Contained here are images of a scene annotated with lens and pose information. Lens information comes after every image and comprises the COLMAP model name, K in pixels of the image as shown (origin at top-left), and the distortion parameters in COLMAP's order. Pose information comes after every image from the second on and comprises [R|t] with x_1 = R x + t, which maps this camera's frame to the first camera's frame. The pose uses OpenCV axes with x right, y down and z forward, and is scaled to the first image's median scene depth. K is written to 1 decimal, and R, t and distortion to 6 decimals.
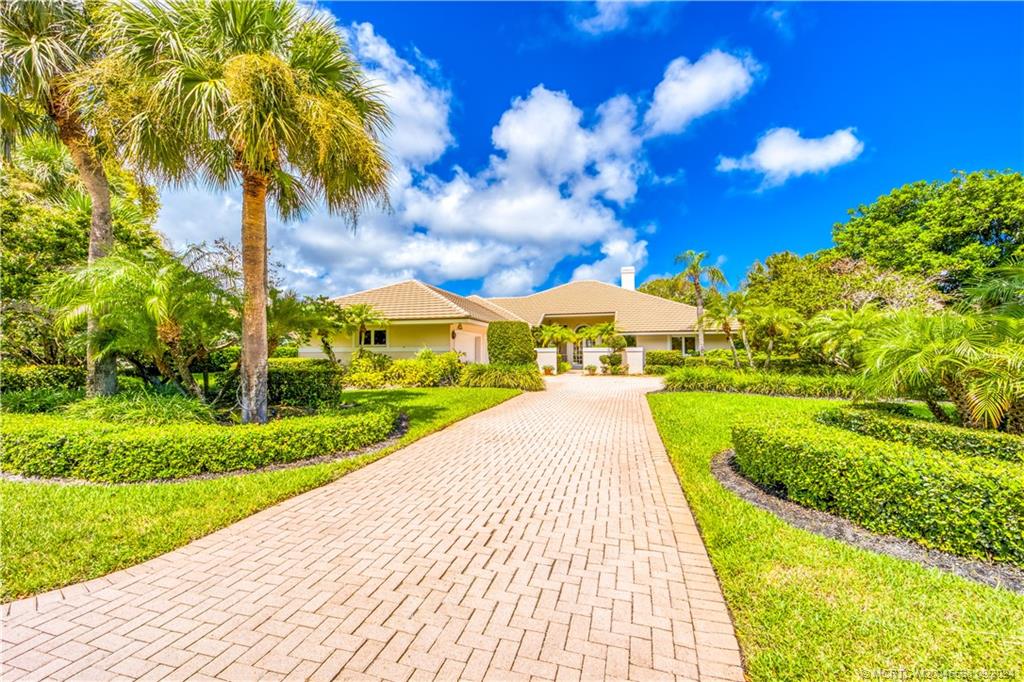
lens RADIAL K [[429.1, 0, 504.9], [0, 429.1, 344.3], [0, 0, 1]] dist [-0.000206, -0.000556]
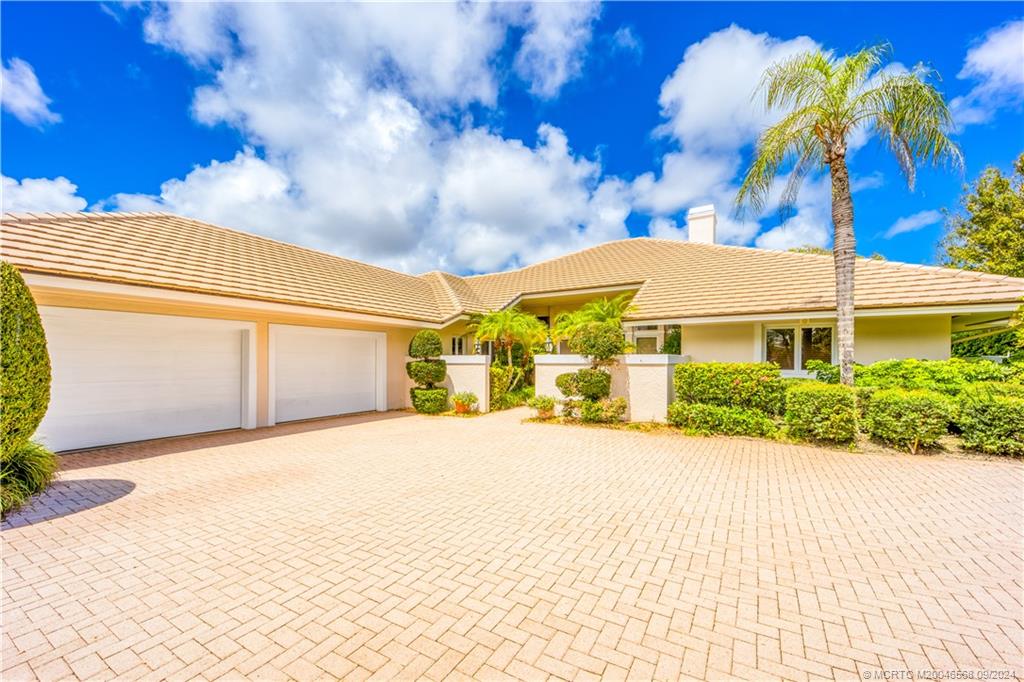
lens RADIAL K [[429.1, 0, 504.9], [0, 429.1, 344.3], [0, 0, 1]] dist [-0.000206, -0.000556]
pose [[0.967447, -0.007195, -0.252973, 0.272992], [0.002269, 0.999802, -0.019760, 0.005594], [0.253065, 0.018543, 0.967272, 0.583725]]
